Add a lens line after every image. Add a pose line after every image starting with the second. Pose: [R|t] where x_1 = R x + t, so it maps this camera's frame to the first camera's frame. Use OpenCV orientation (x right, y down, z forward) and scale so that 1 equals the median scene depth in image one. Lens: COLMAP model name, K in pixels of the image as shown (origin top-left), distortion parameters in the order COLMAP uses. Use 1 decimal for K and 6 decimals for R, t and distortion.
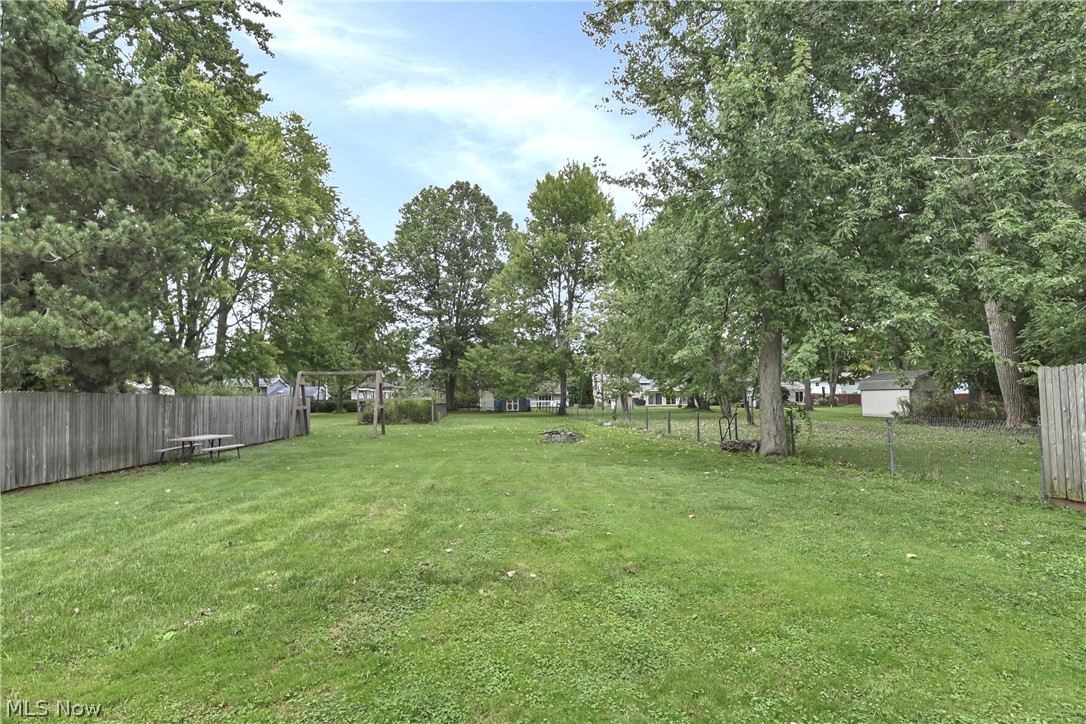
lens RADIAL K [[486.0, 0, 536.2], [0, 486.0, 373.1], [0, 0, 1]] dist [-0.012826, -0.004323]
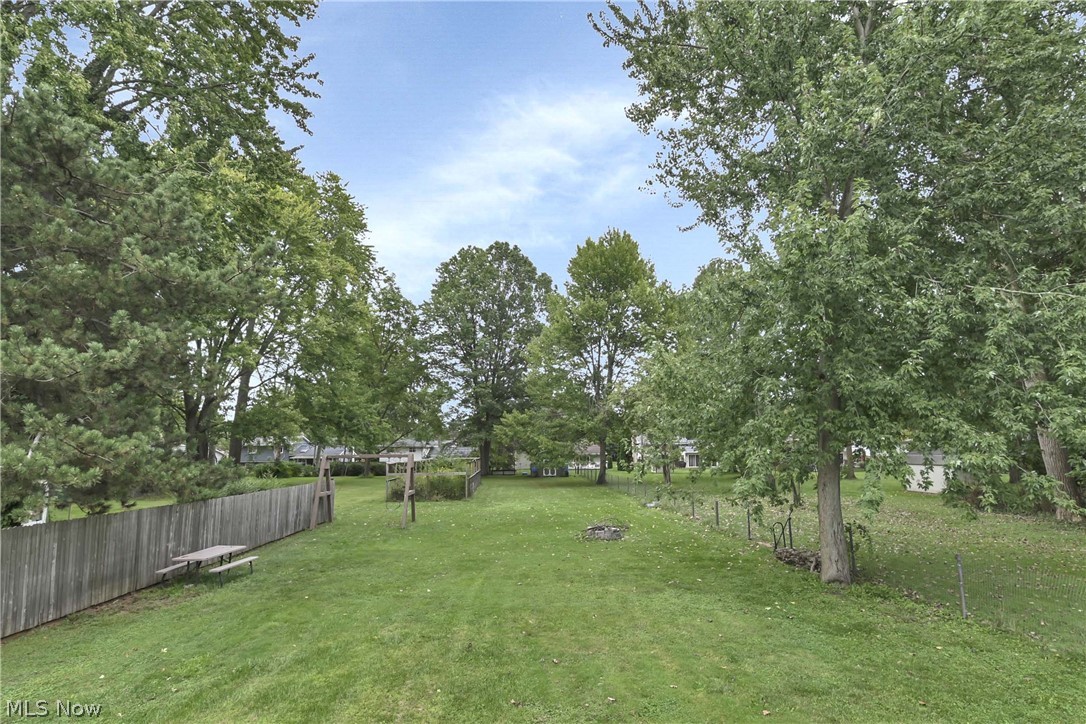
lens RADIAL K [[486.0, 0, 590.7], [0, 486.0, 361.0], [0, 0, 1]] dist [-0.012826, -0.004323]
pose [[0.999008, 0.007152, 0.043964, -0.021224], [-0.003599, 0.996759, -0.080362, -0.130551], [-0.044397, 0.080124, 0.995796, 0.039339]]
